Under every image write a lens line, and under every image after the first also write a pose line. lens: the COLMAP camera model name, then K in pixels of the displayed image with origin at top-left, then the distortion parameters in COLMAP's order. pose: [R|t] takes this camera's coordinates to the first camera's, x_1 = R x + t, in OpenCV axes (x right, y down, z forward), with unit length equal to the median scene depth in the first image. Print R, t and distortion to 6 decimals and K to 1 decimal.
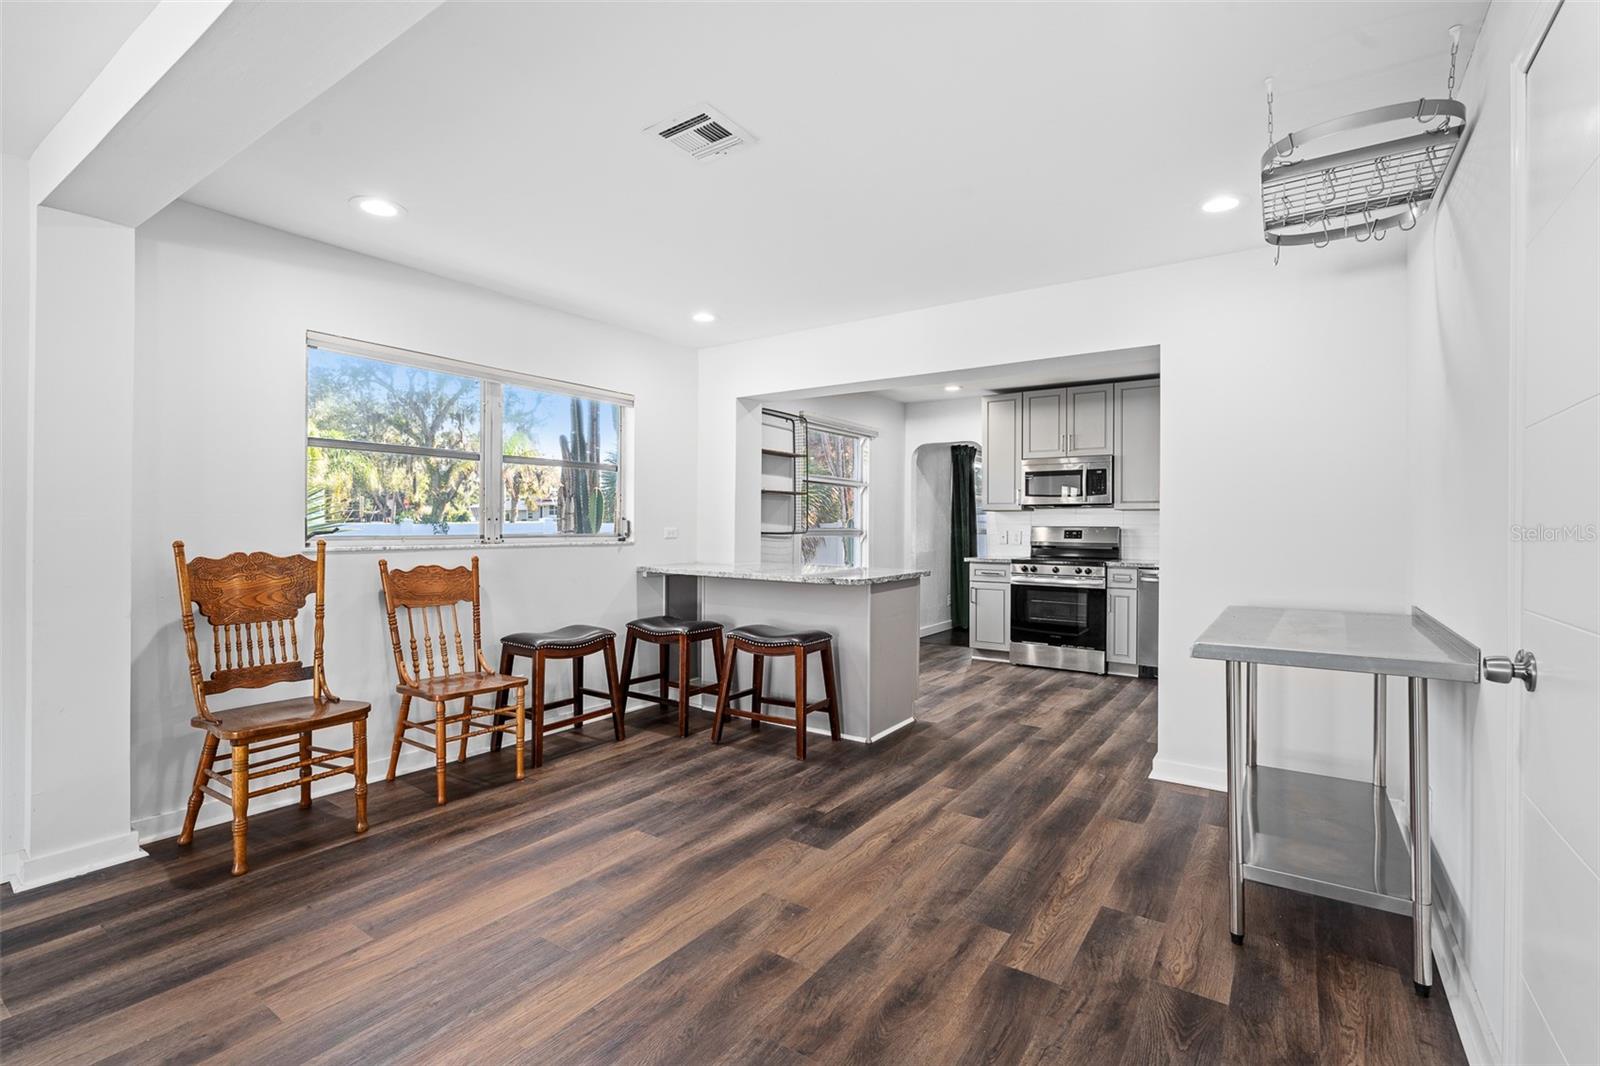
lens RADIAL K [[722.3, 0, 799.3], [0, 722.3, 526.5], [0, 0, 1]] dist [-0.002475, 0.001443]
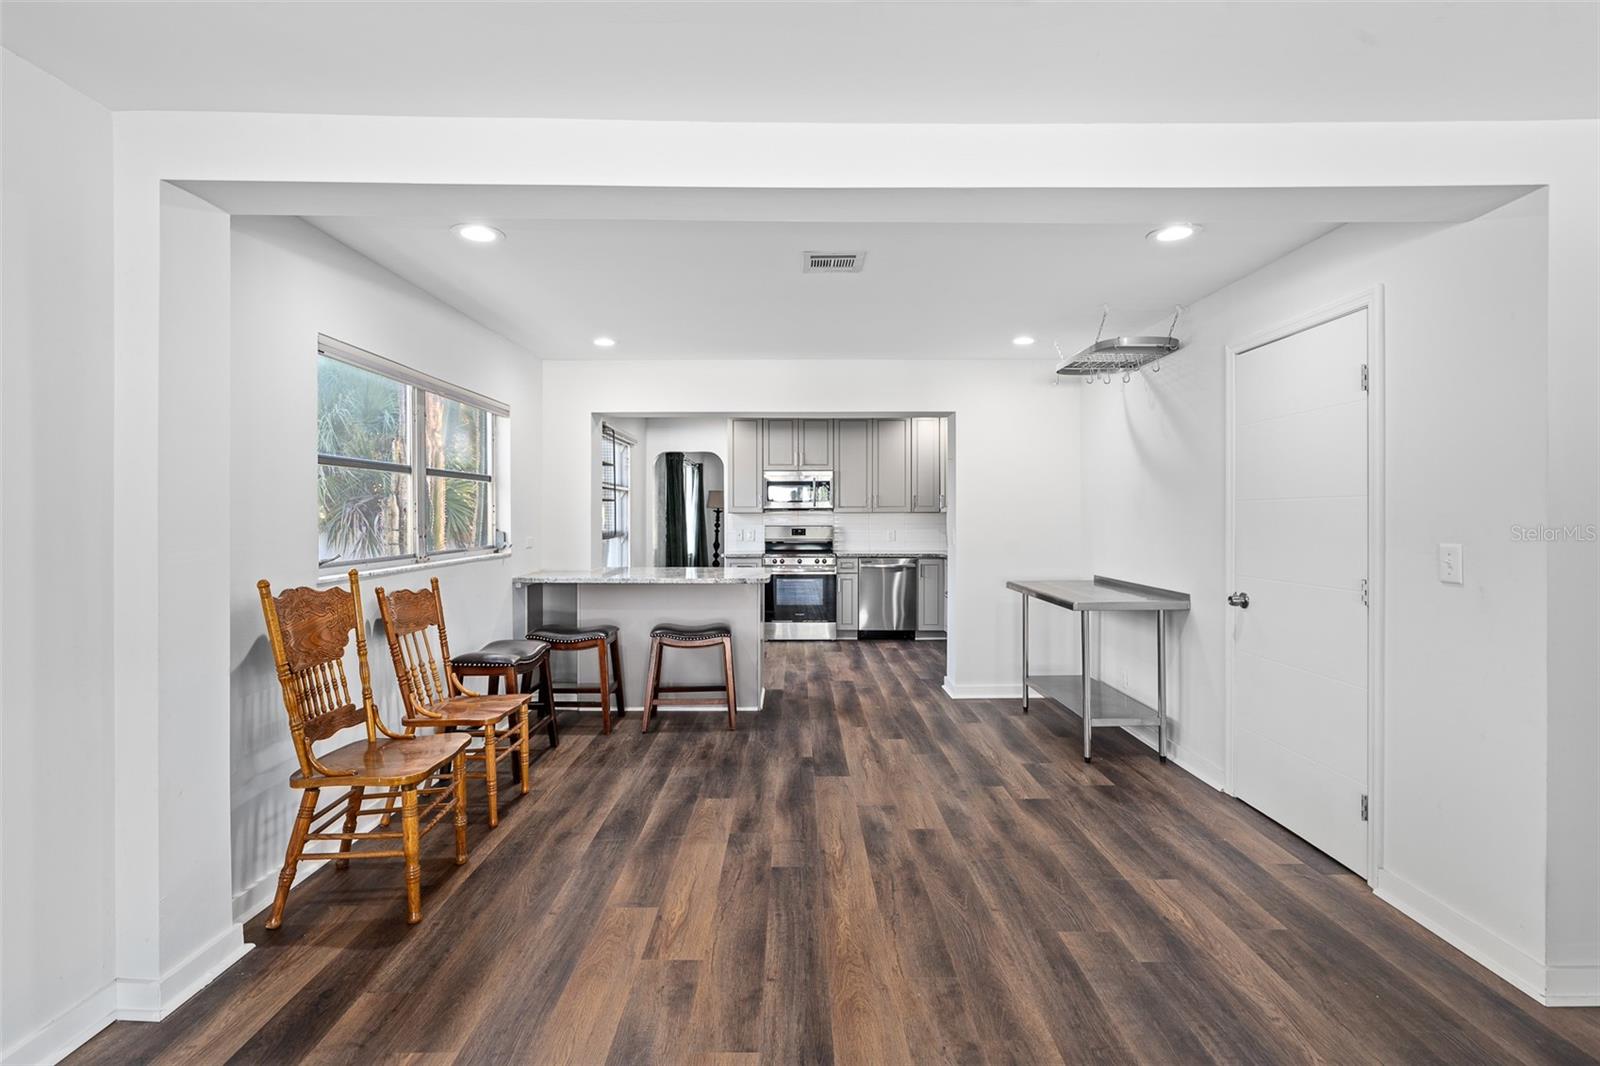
lens RADIAL K [[722.3, 0, 797.8], [0, 722.3, 514.5], [0, 0, 1]] dist [-0.002475, 0.001443]
pose [[0.819050, -0.007129, 0.573678, -0.638383], [0.007108, 0.999972, 0.002278, -0.042508], [-0.573678, 0.002212, 0.819078, -0.057554]]
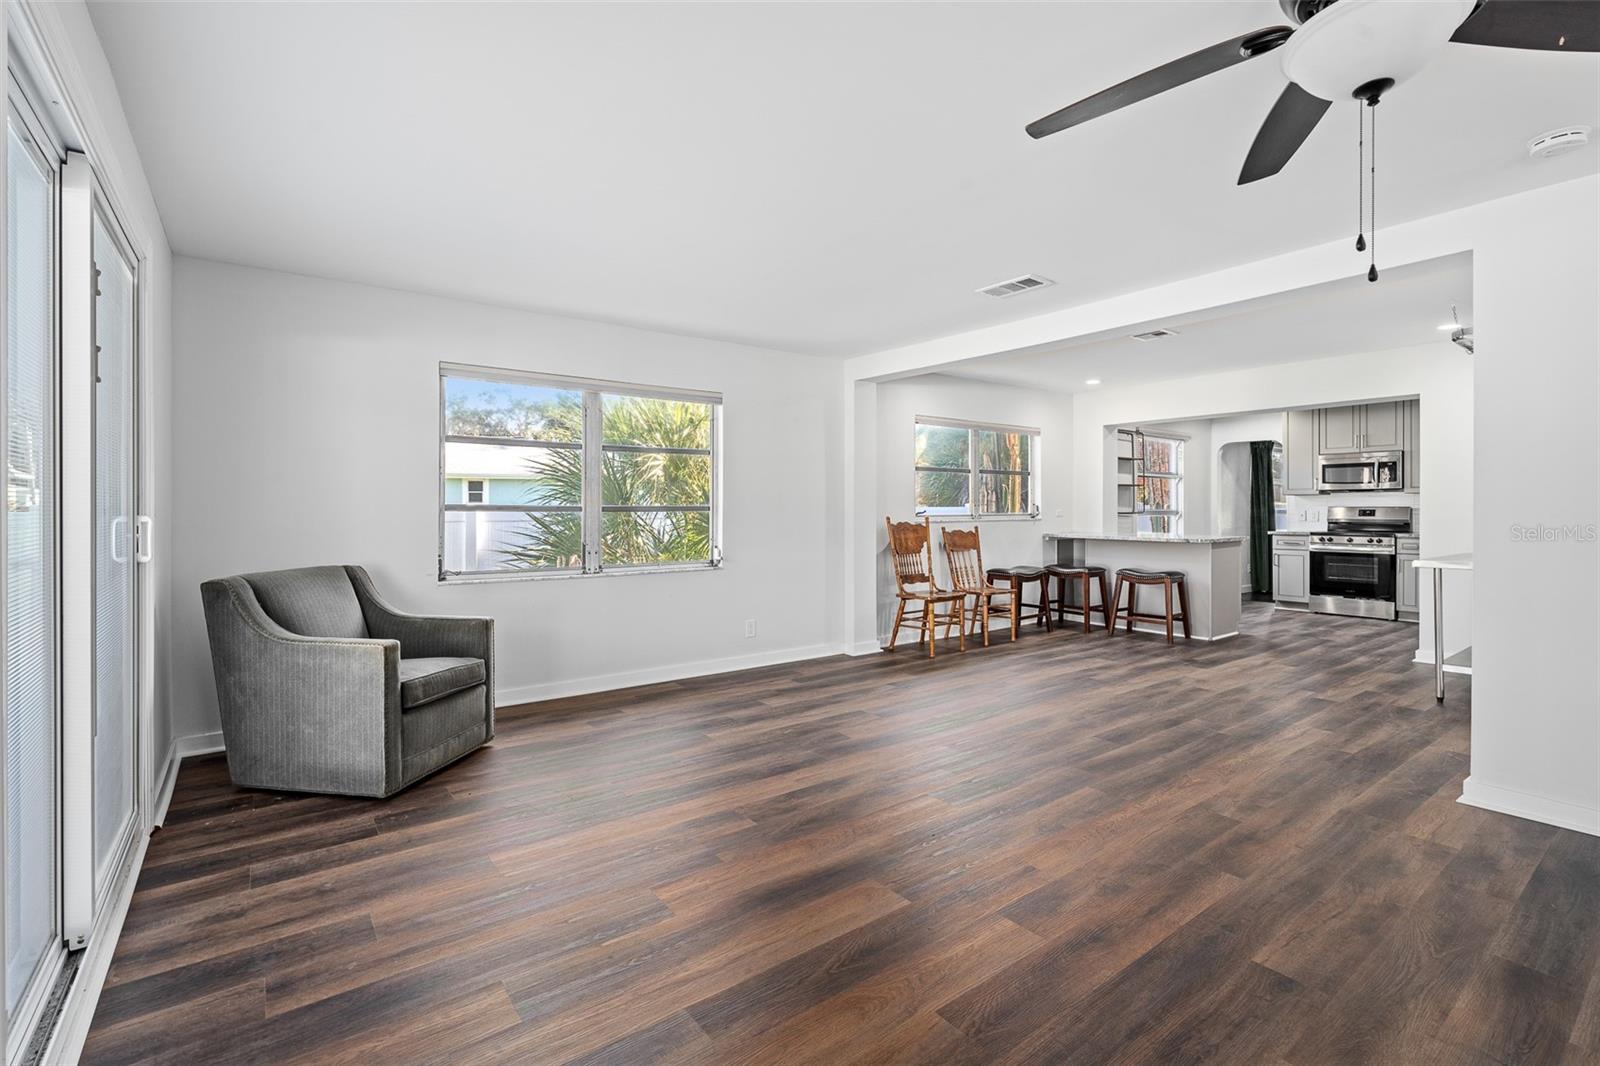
lens RADIAL K [[722.3, 0, 804.2], [0, 722.3, 512.5], [0, 0, 1]] dist [-0.002475, 0.001443]
pose [[0.949288, -0.006268, -0.314345, -0.301461], [0.007396, 0.999970, 0.002395, -0.000340], [0.314321, -0.004599, 0.949306, -0.964888]]
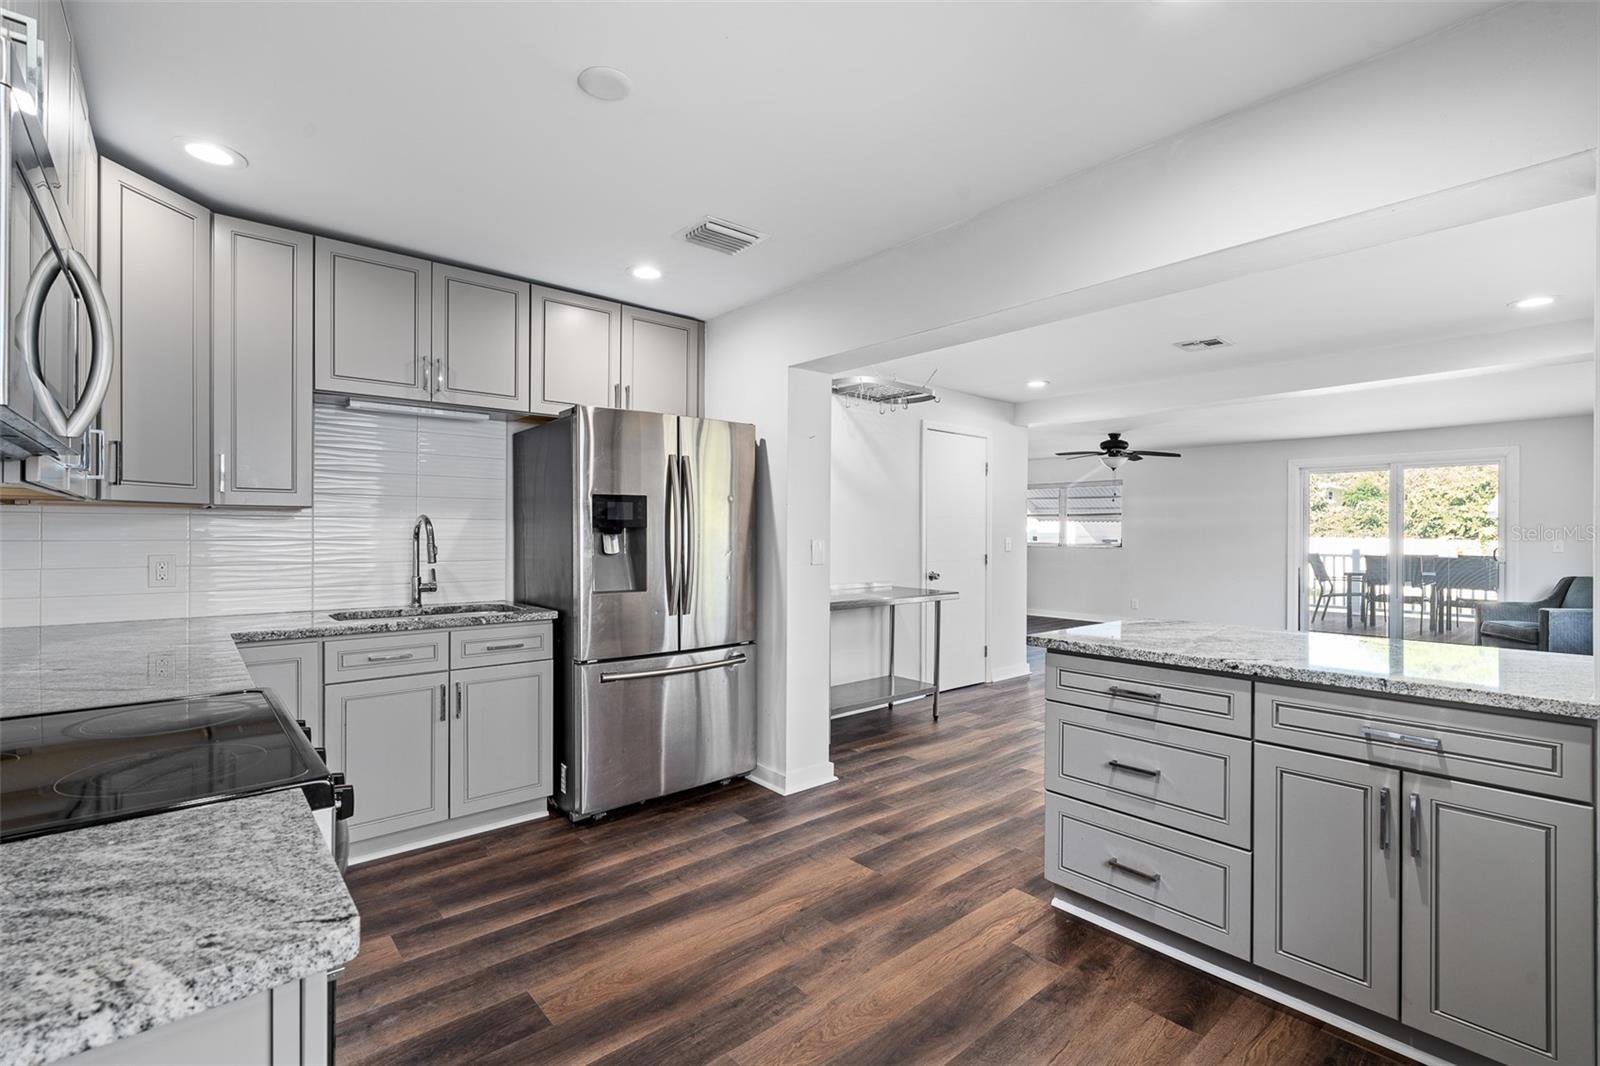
lens RADIAL K [[722.3, 0, 800.1], [0, 722.3, 528.7], [0, 0, 1]] dist [-0.002475, 0.001443]
pose [[-0.968429, -0.009772, 0.249100, 0.272186], [-0.011130, 0.999930, -0.004043, -0.019440], [-0.249043, -0.006688, -0.968469, 2.030403]]
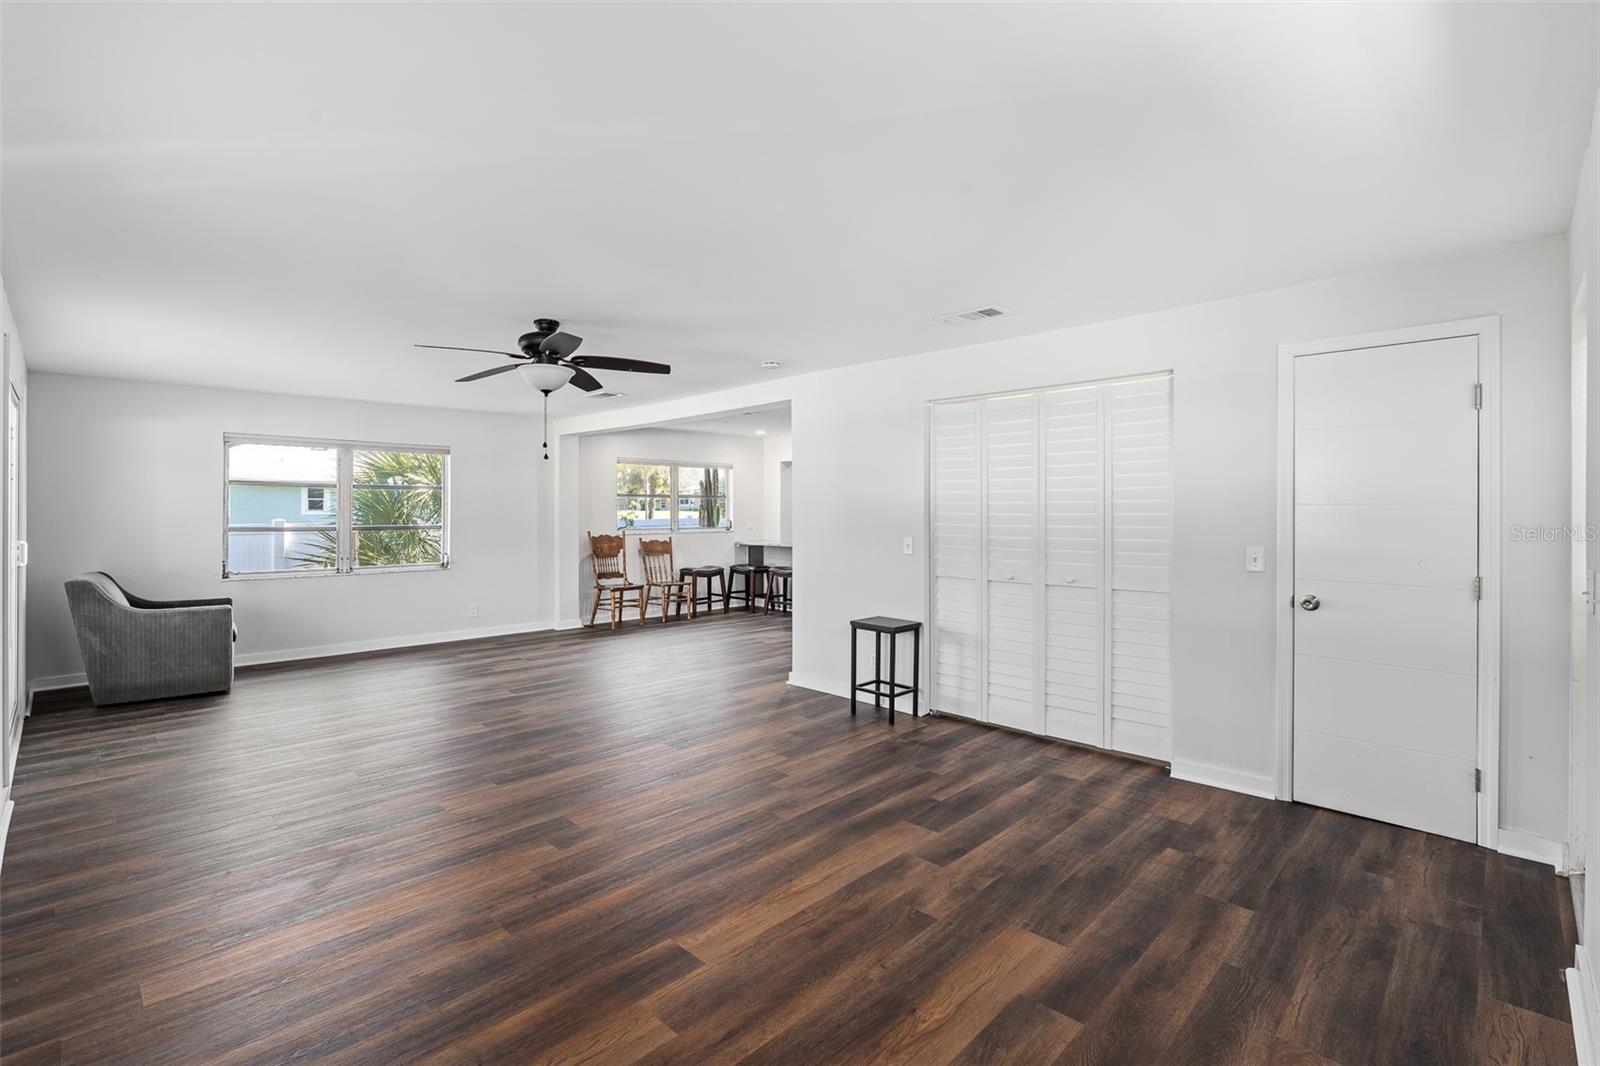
lens RADIAL K [[722.3, 0, 792.2], [0, 722.3, 507.7], [0, 0, 1]] dist [-0.002475, 0.001443]
pose [[0.983980, -0.010860, -0.177947, 0.460327], [0.009435, 0.999916, -0.008857, -0.036888], [0.178029, 0.007036, 0.984000, -1.533041]]
